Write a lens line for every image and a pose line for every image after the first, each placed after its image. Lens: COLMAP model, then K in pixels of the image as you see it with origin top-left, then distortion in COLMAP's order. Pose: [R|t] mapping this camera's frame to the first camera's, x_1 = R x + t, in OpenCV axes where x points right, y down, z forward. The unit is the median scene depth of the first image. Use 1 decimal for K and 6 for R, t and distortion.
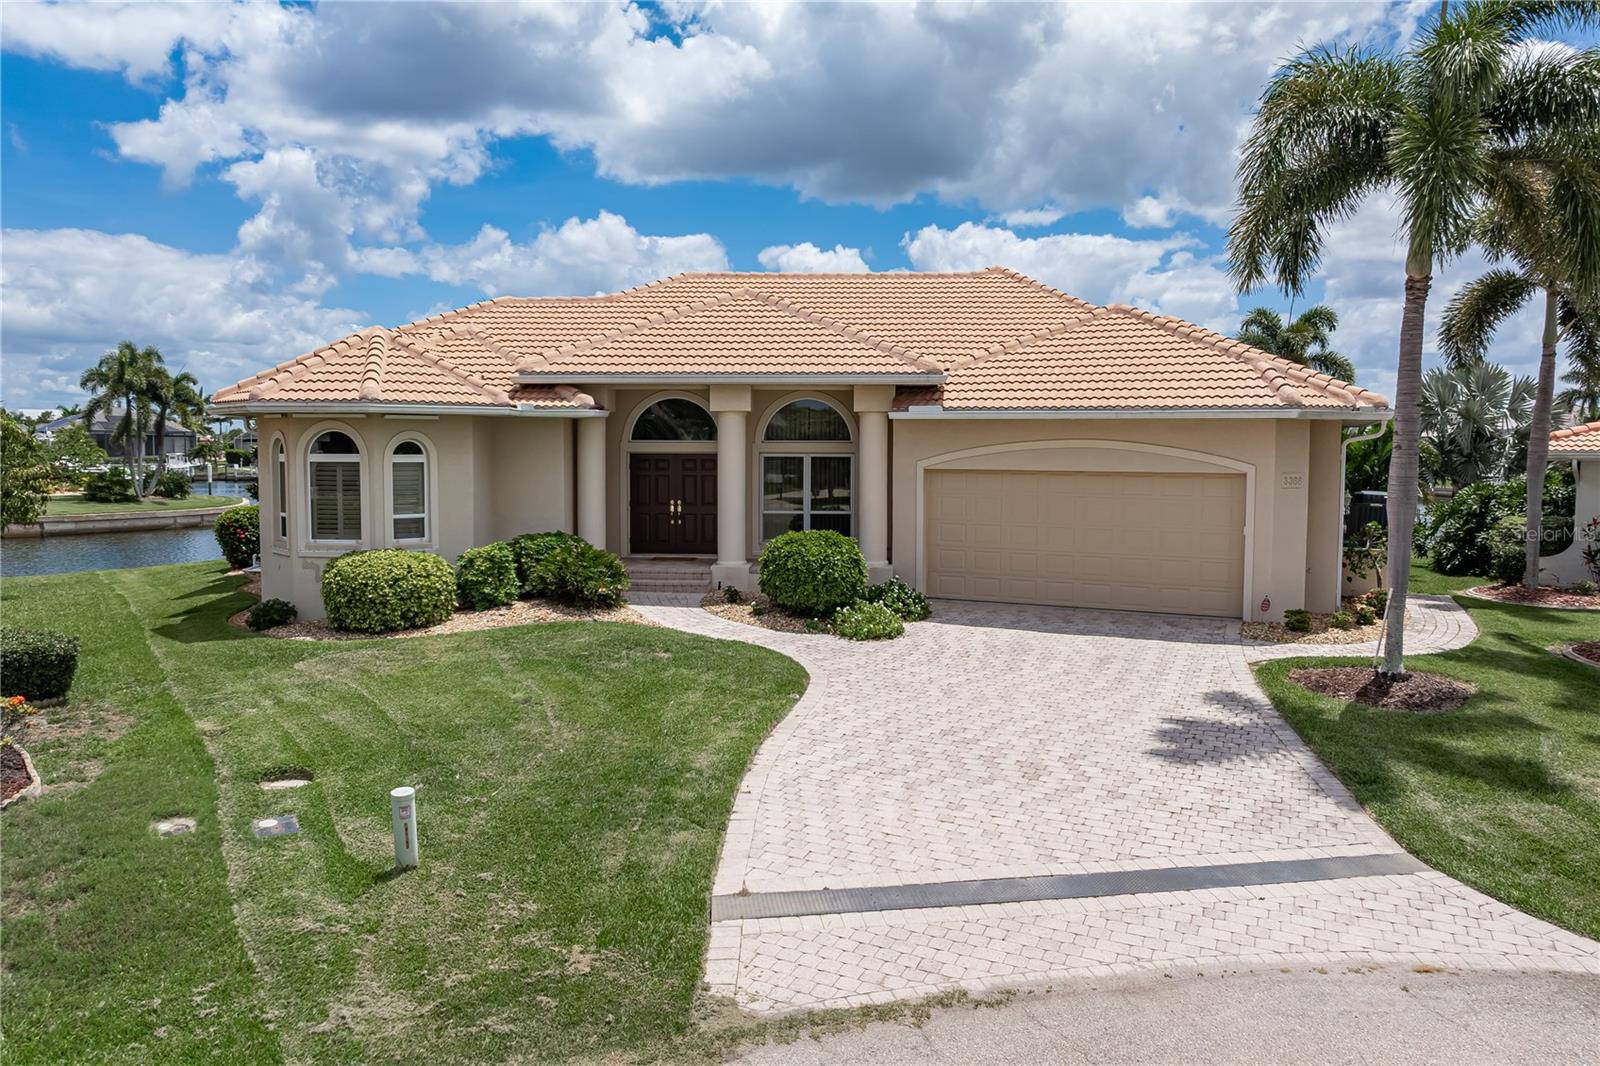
lens RADIAL K [[1125.5, 0, 802.4], [0, 1125.5, 511.0], [0, 0, 1]] dist [-0.040140, 0.030897]
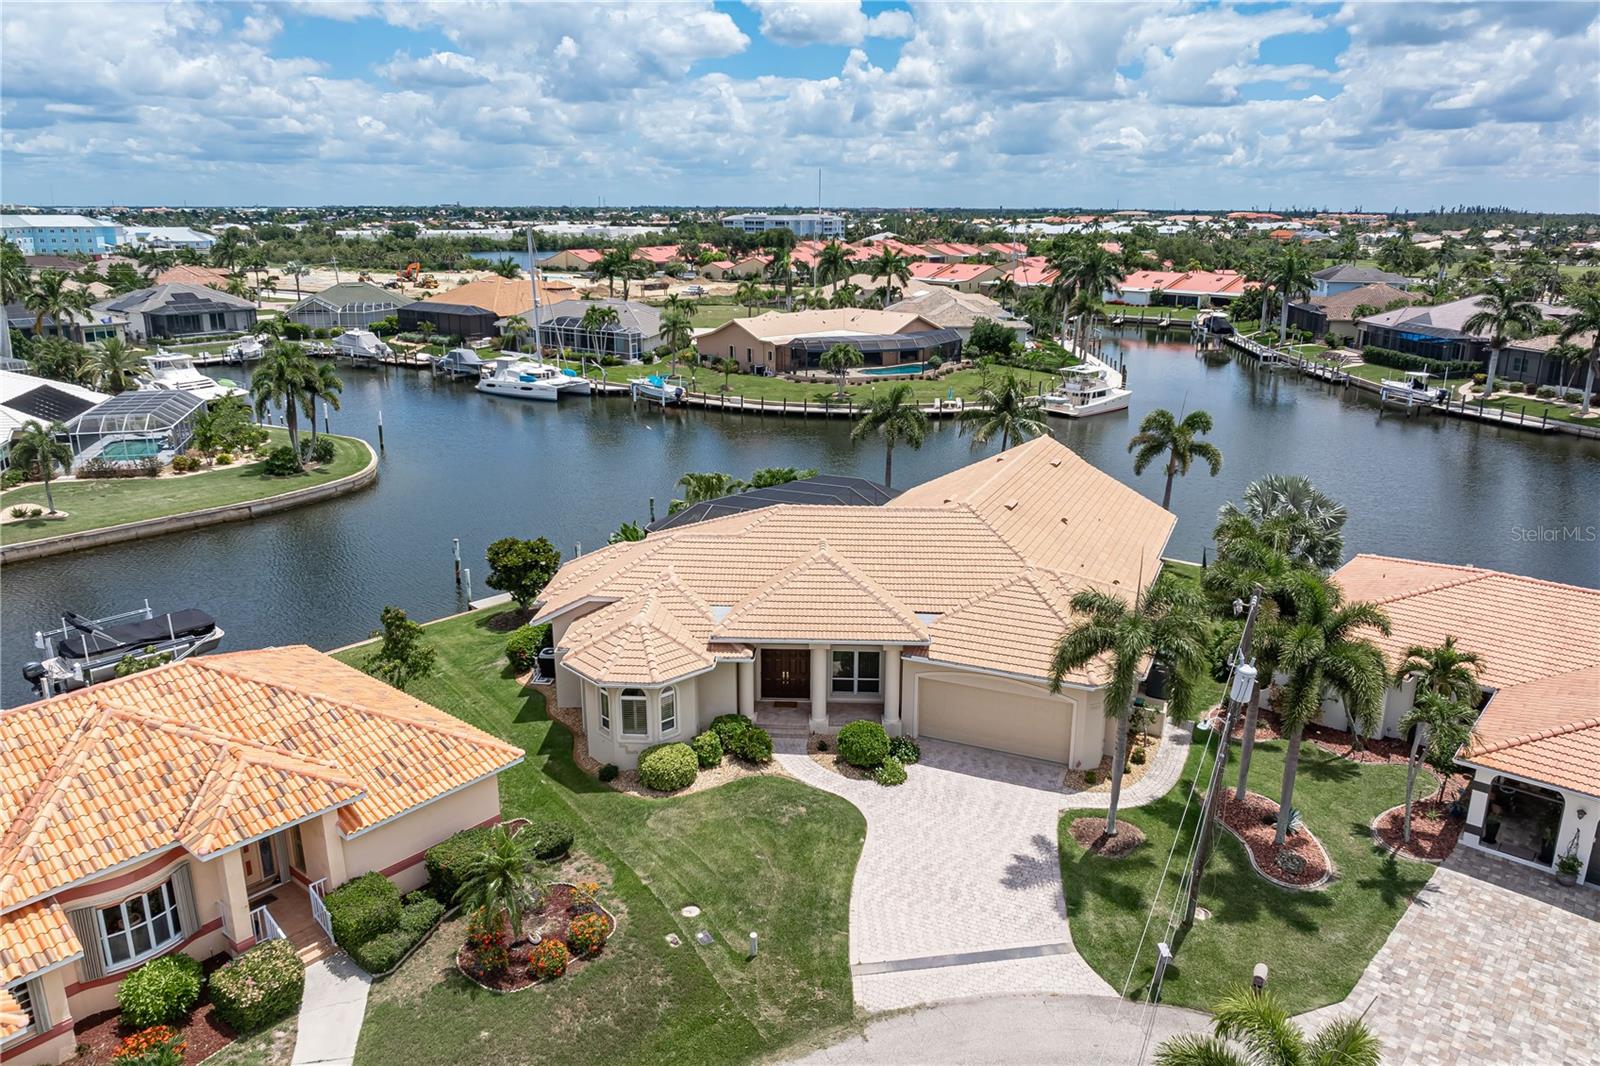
lens RADIAL K [[1125.5, 0, 802.4], [0, 1125.5, 511.0], [0, 0, 1]] dist [-0.040140, 0.030897]
pose [[0.999982, -0.002592, 0.005458, -0.184844], [0.001457, 0.980089, 0.198552, -1.271085], [-0.005864, -0.198540, 0.980075, -1.537727]]
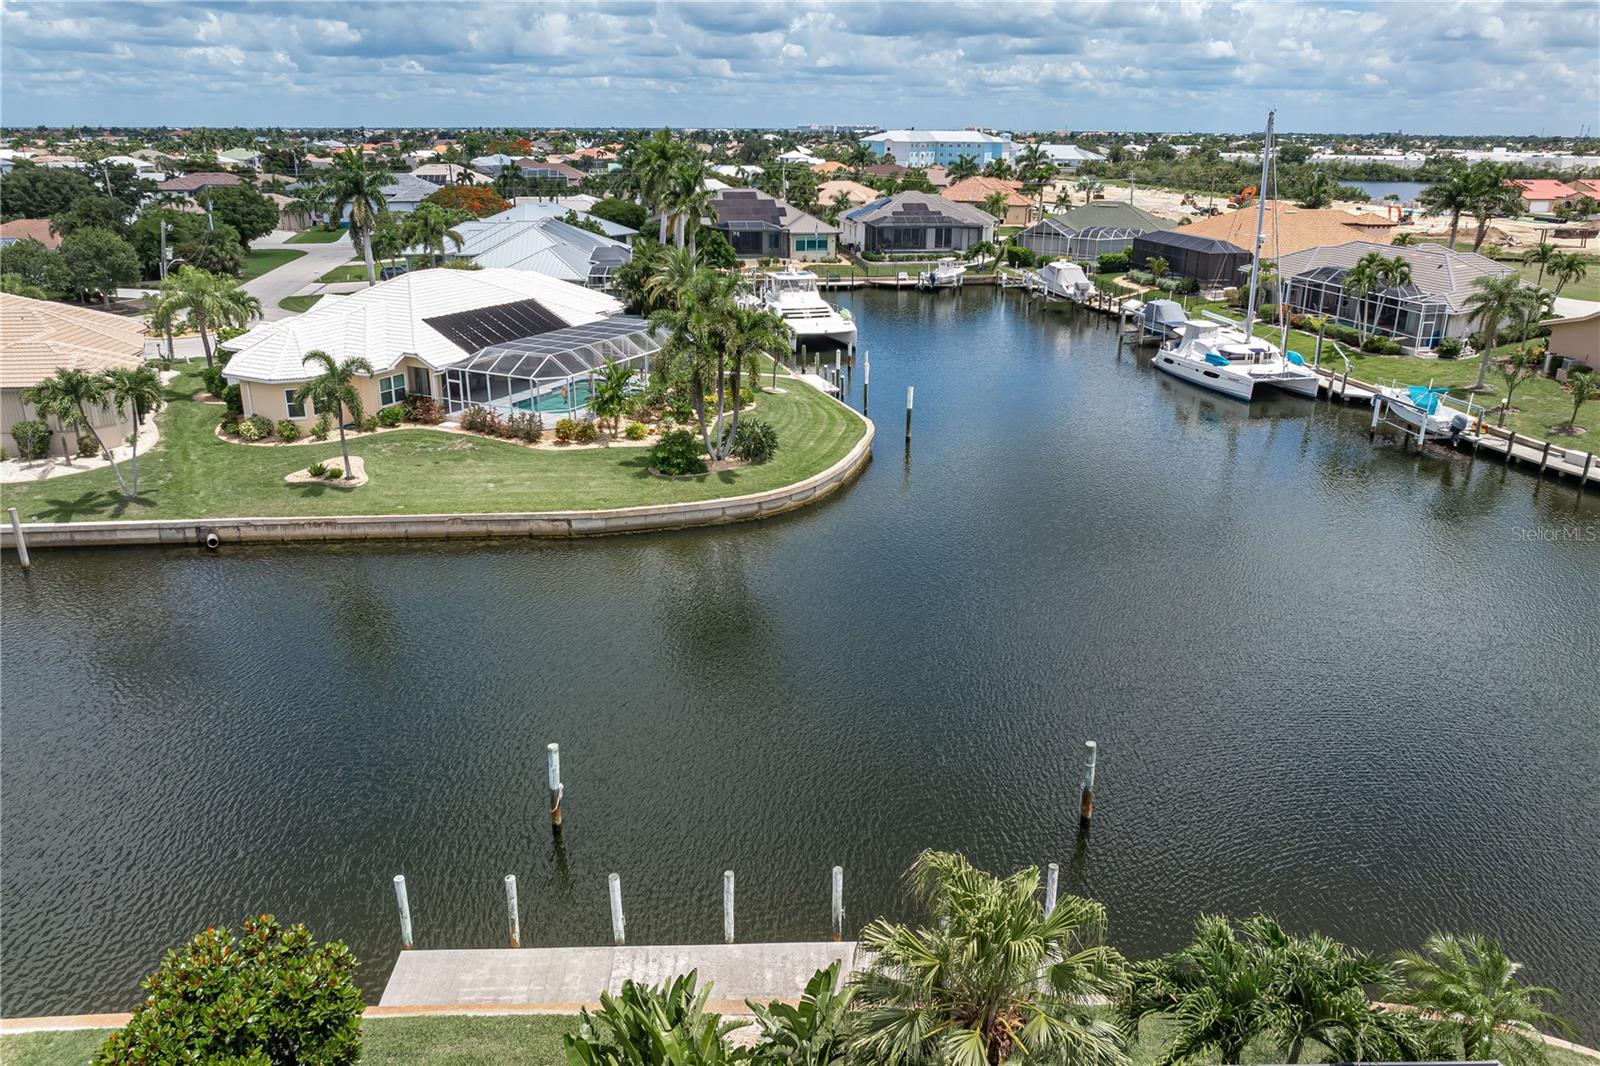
lens RADIAL K [[1125.5, 0, 802.4], [0, 1125.5, 511.0], [0, 0, 1]] dist [-0.040140, 0.030897]
pose [[0.728114, 0.218096, -0.649833, 0.060386], [-0.044368, 0.961039, 0.272830, -1.248434], [0.684018, -0.169820, 0.709423, 2.561614]]
